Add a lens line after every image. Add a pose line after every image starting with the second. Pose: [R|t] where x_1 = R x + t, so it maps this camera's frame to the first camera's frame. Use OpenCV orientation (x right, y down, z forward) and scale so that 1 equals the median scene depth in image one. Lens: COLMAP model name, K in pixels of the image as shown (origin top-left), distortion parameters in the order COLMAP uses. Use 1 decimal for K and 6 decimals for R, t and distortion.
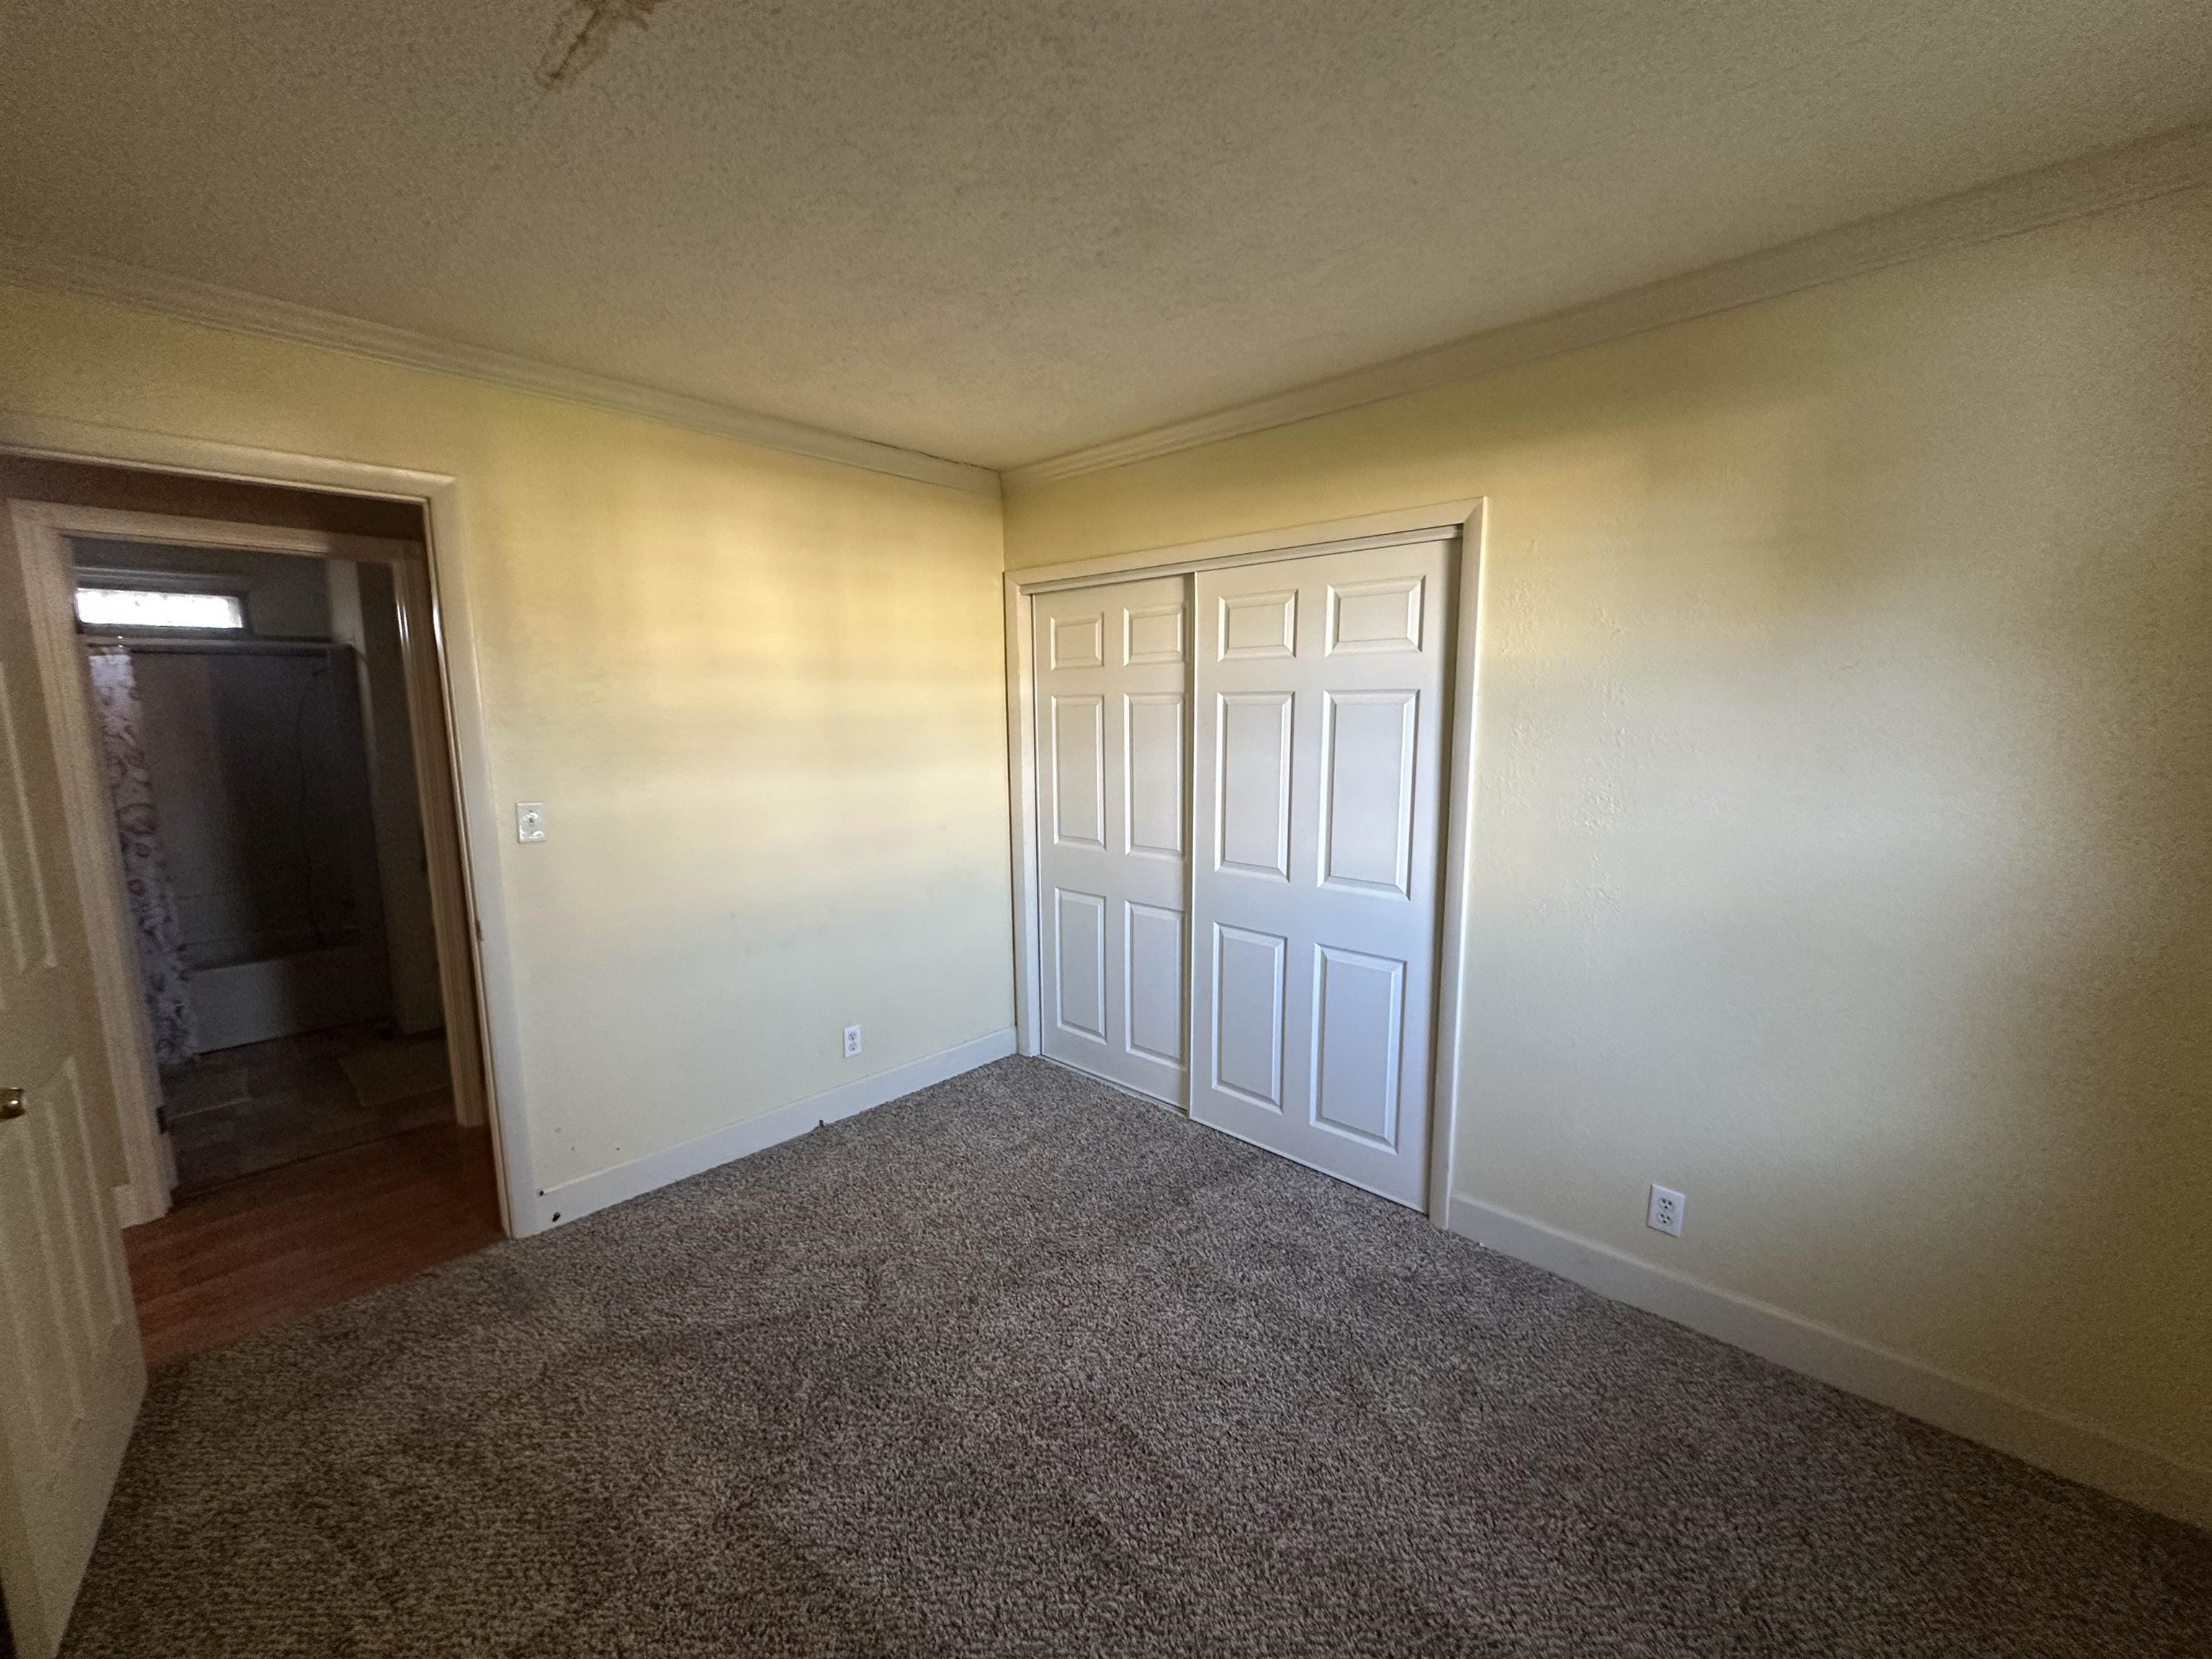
lens RADIAL K [[886.4, 0, 1104.0], [0, 886.4, 838.3], [0, 0, 1]] dist [-0.004313, 0.001547]
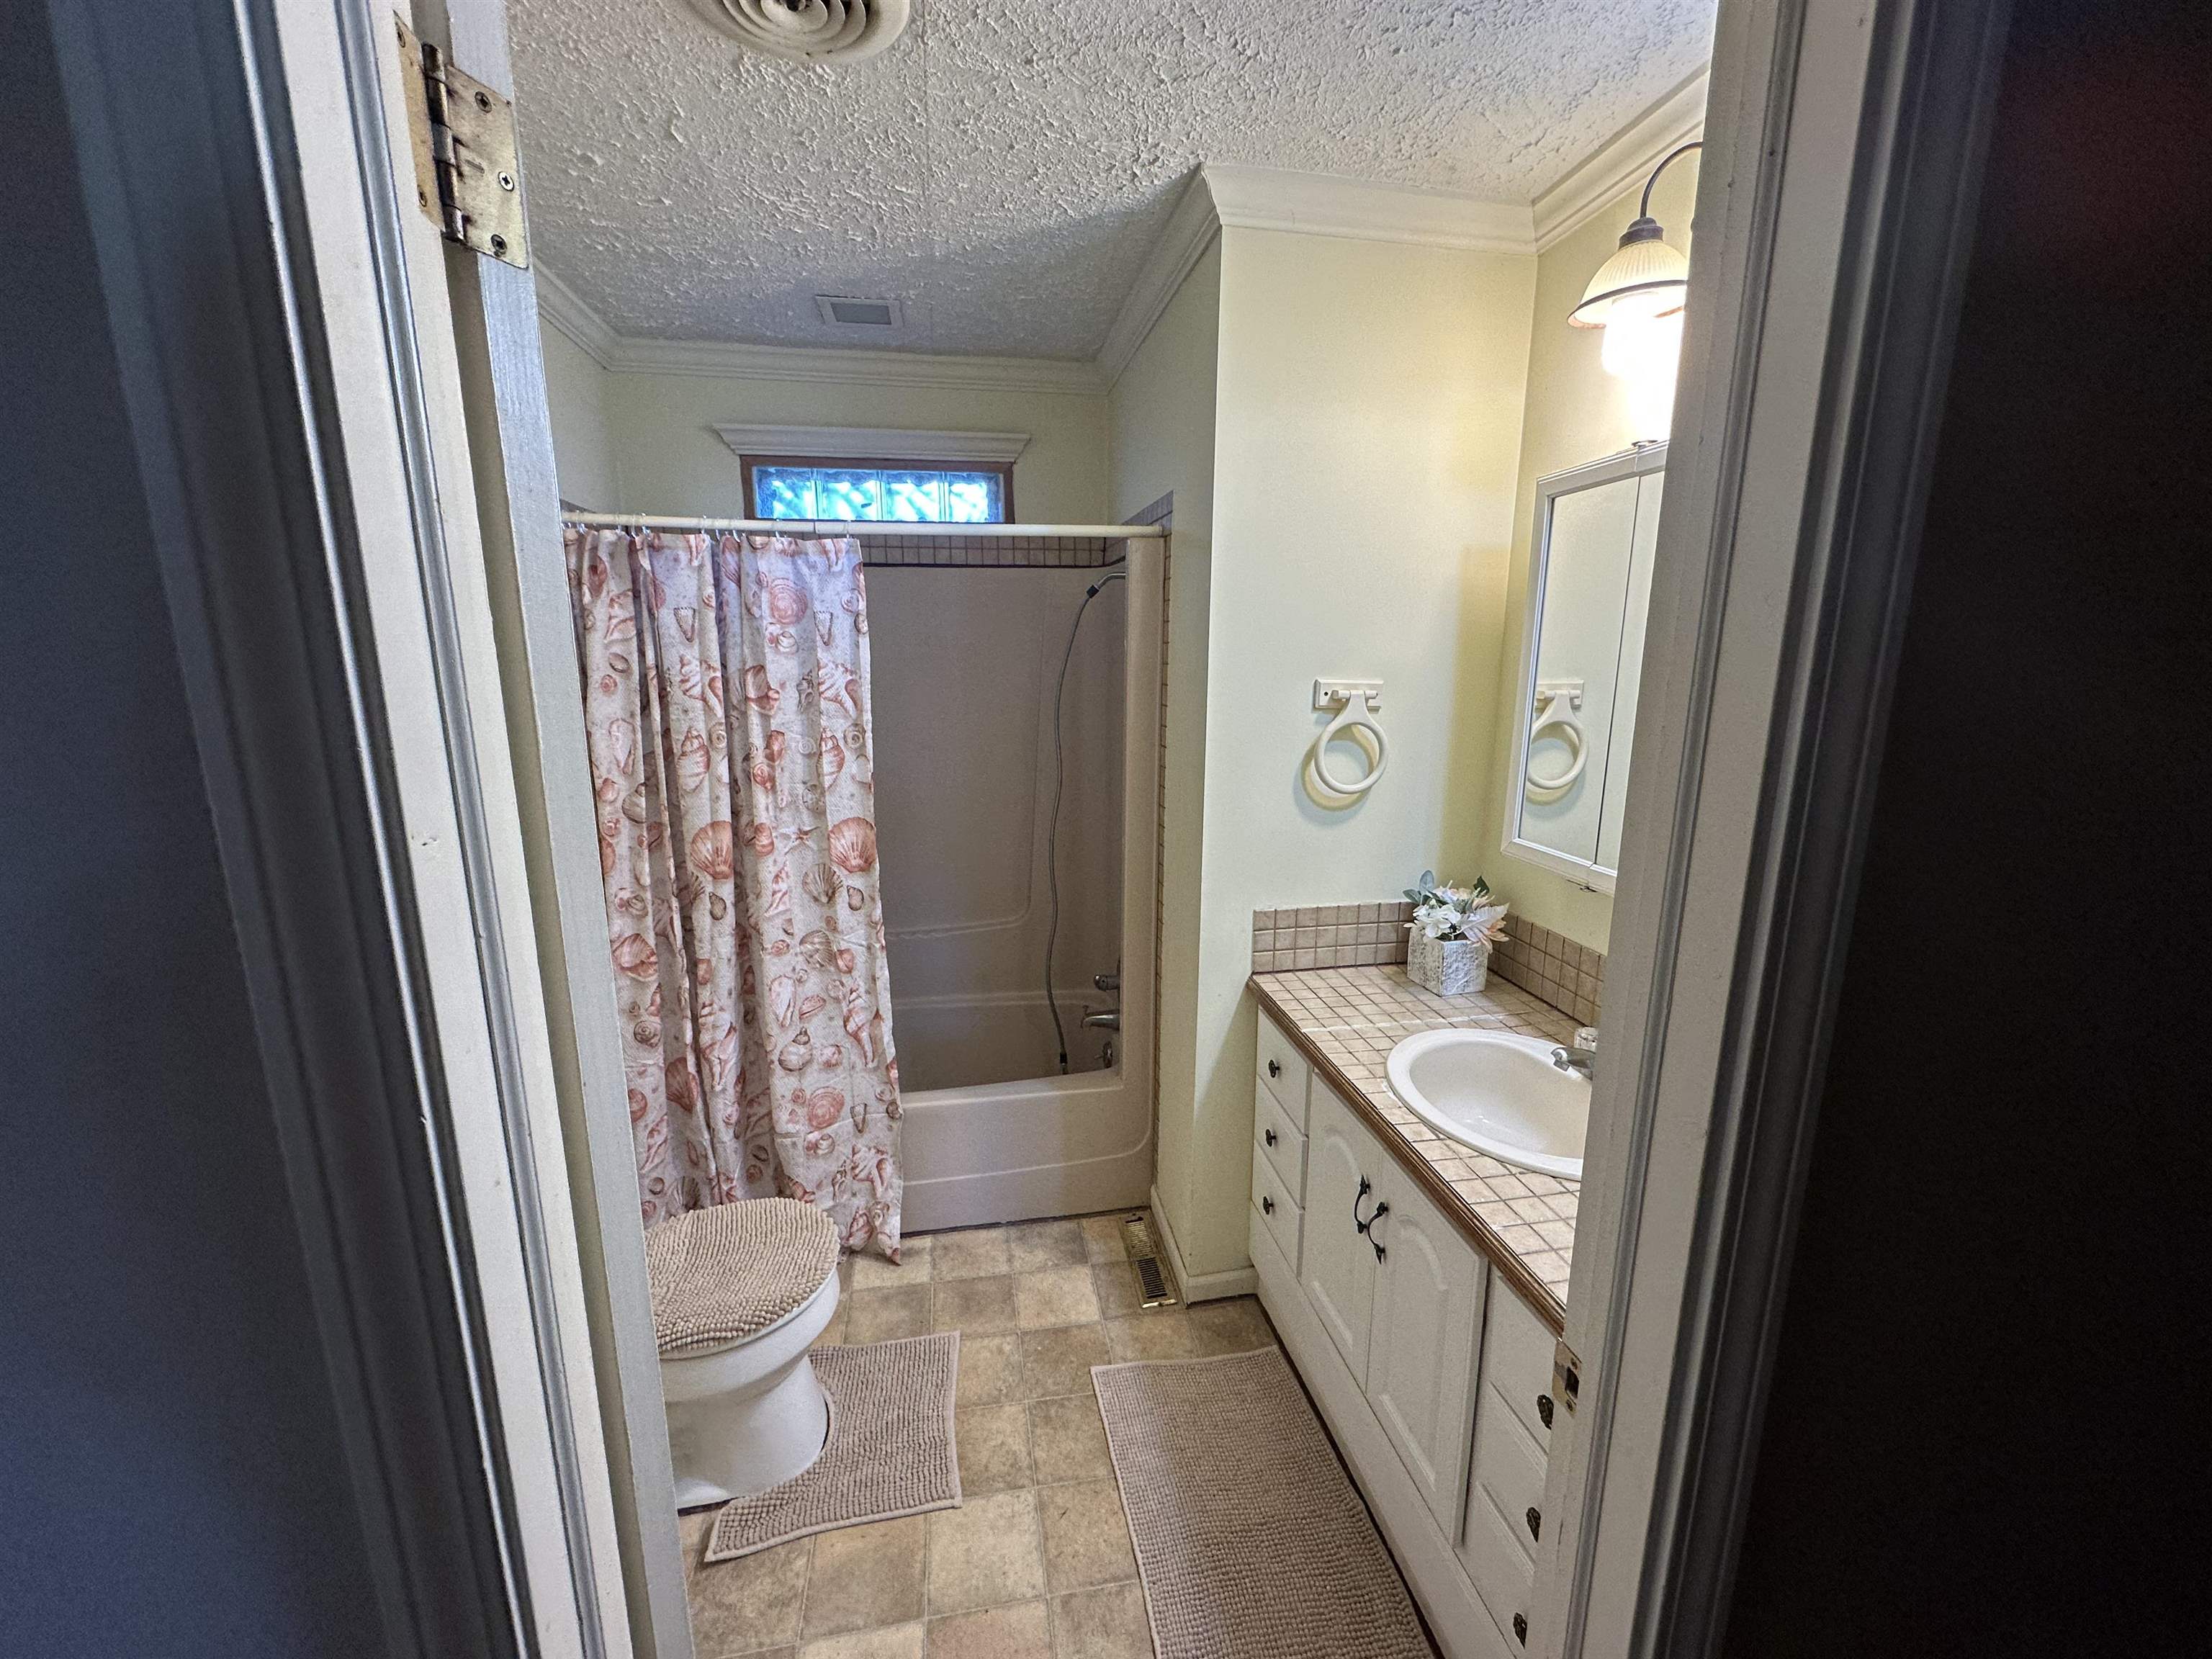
lens RADIAL K [[886.4, 0, 1107.4], [0, 886.4, 822.8], [0, 0, 1]] dist [-0.004313, 0.001547]
pose [[0.811123, 0.118167, -0.572815, -0.622564], [-0.083895, 0.992757, 0.085999, -0.099416], [0.578828, -0.021699, 0.815161, 0.620288]]
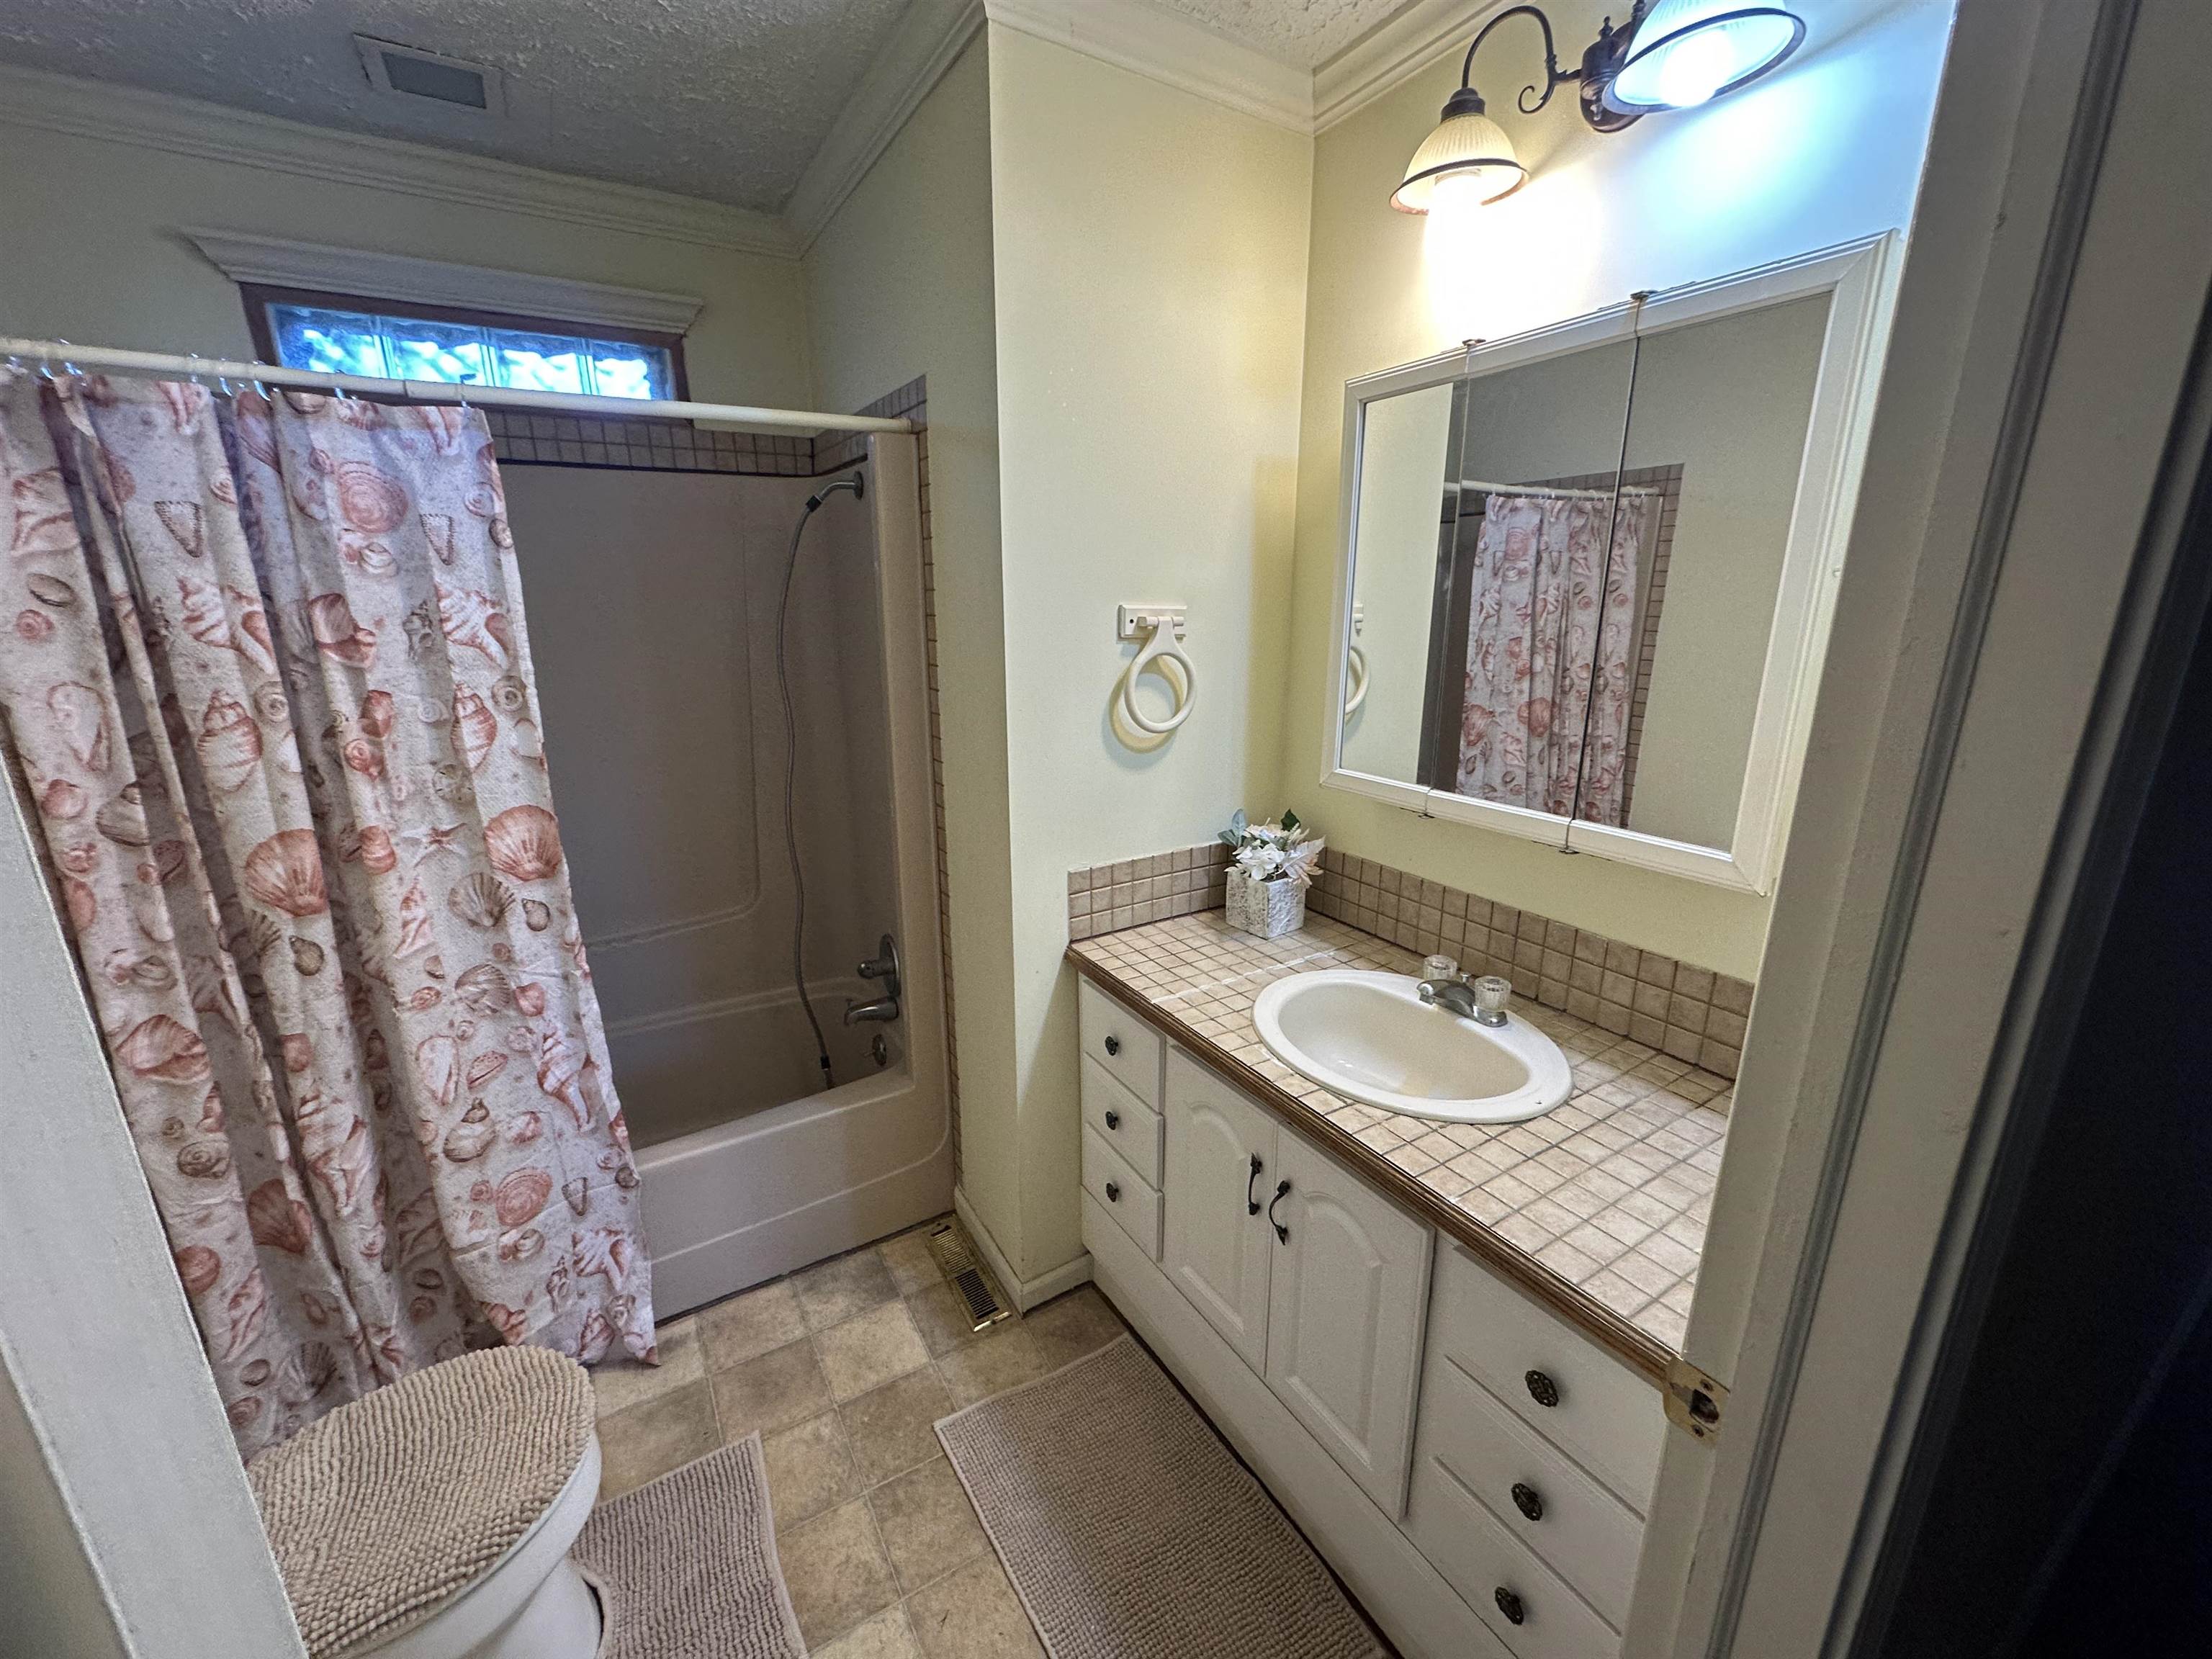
lens RADIAL K [[886.4, 0, 1109.7], [0, 886.4, 826.9], [0, 0, 1]] dist [-0.004313, 0.001547]
pose [[0.966977, 0.067772, -0.245689, -0.713903], [-0.036034, 0.990668, 0.131446, -0.094833], [0.252304, -0.118251, 0.960395, 0.661471]]
